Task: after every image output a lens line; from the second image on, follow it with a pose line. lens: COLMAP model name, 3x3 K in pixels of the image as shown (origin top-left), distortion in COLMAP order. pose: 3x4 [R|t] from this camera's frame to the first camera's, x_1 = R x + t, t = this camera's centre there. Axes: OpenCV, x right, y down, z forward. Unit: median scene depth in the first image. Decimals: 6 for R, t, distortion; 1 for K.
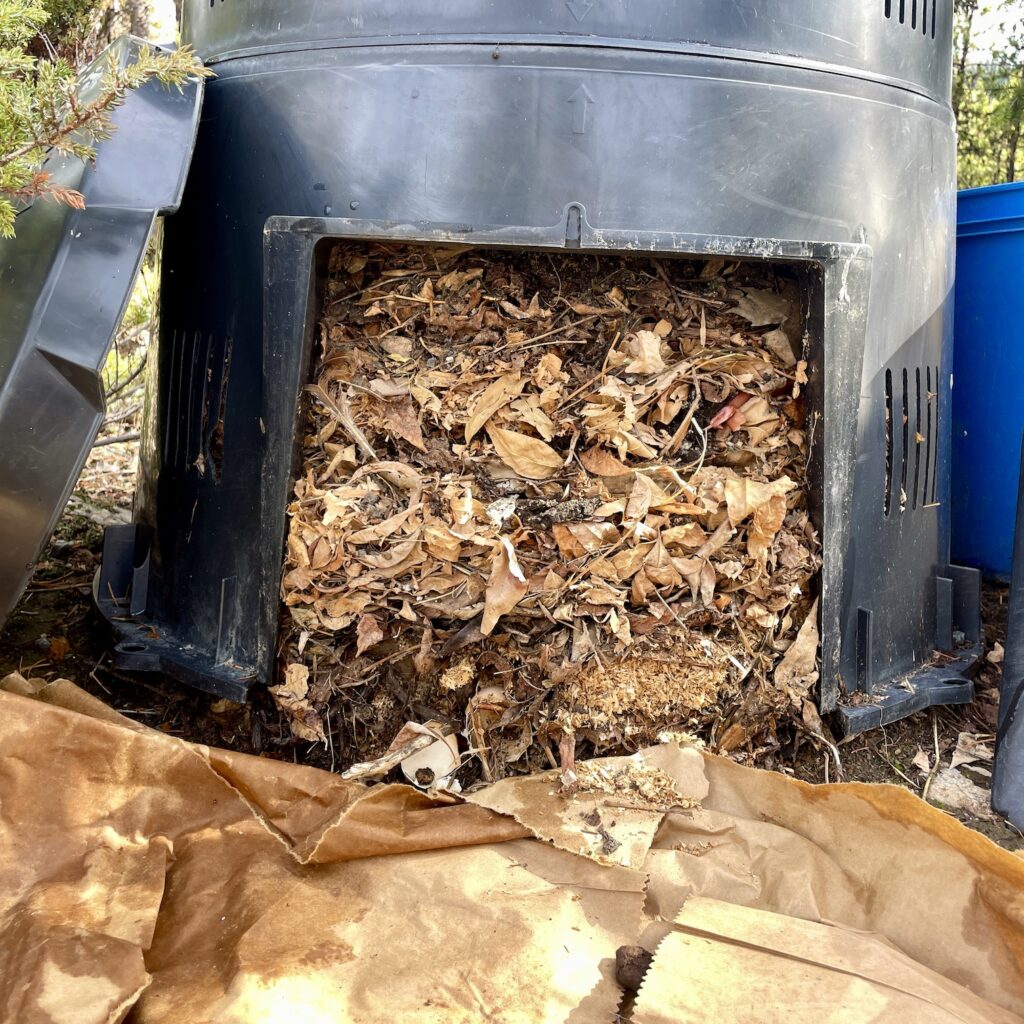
lens RADIAL K [[1083.8, 0, 512.0], [0, 1083.8, 512.0], [0, 0, 1]] dist [0.132209, -0.002227]
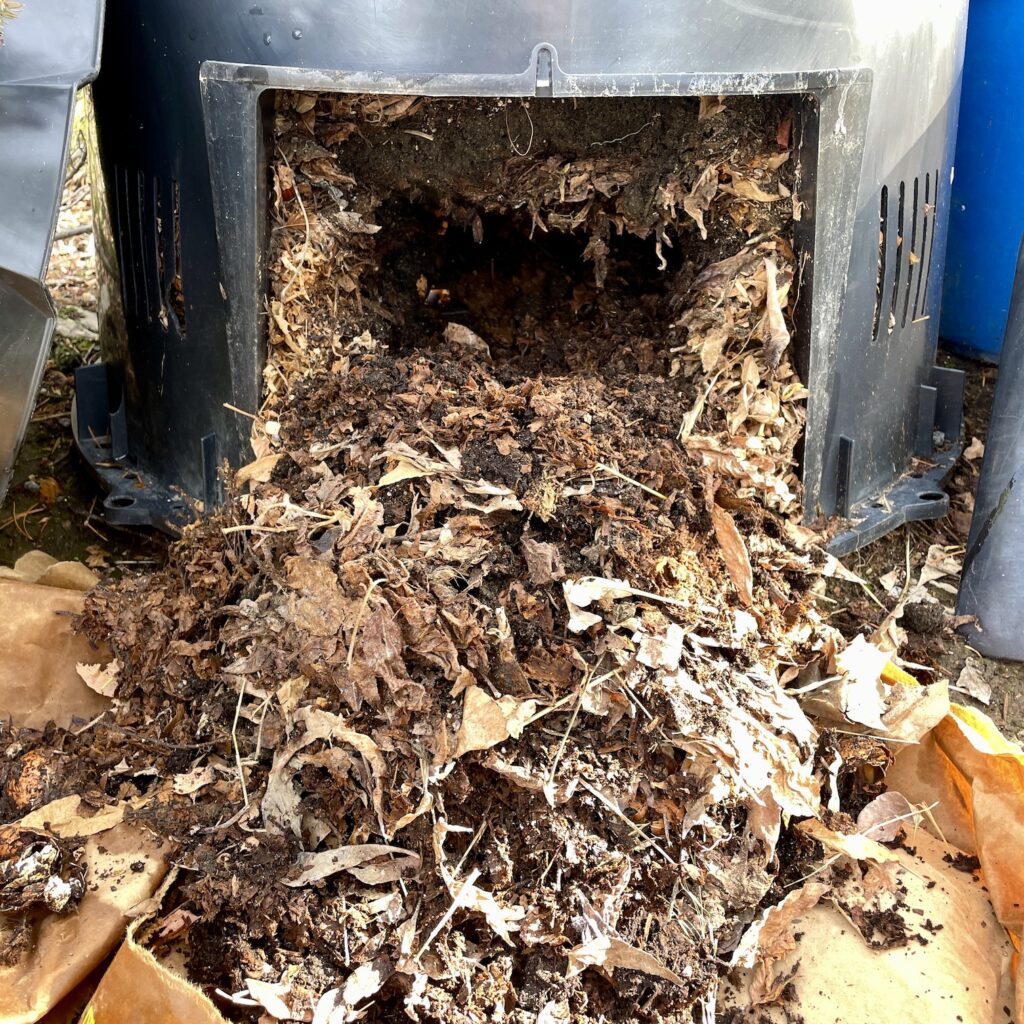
lens RADIAL K [[1093.7, 0, 512.0], [0, 1093.7, 512.0], [0, 0, 1]] dist [0.084723, -0.020334]
pose [[0.999033, -0.043752, 0.004330, 0.008669], [0.040837, 0.959927, 0.277257, -0.140234], [-0.016287, -0.276812, 0.960786, 0.021812]]
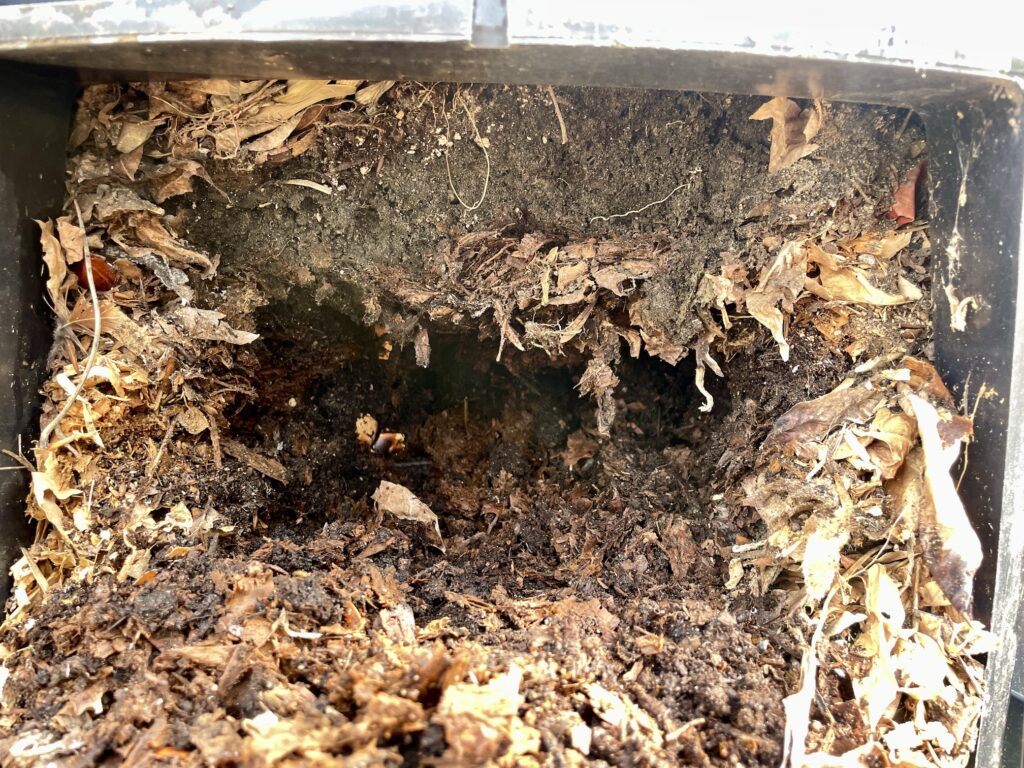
lens RADIAL K [[776.0, 0, 512.0], [0, 776.0, 384.0], [0, 0, 1]] dist [0.093183, -0.150674]
pose [[0.999611, -0.019439, -0.019977, 0.056943], [0.019708, 0.999717, 0.013316, -0.093865], [0.019712, -0.013705, 0.999712, 0.577549]]
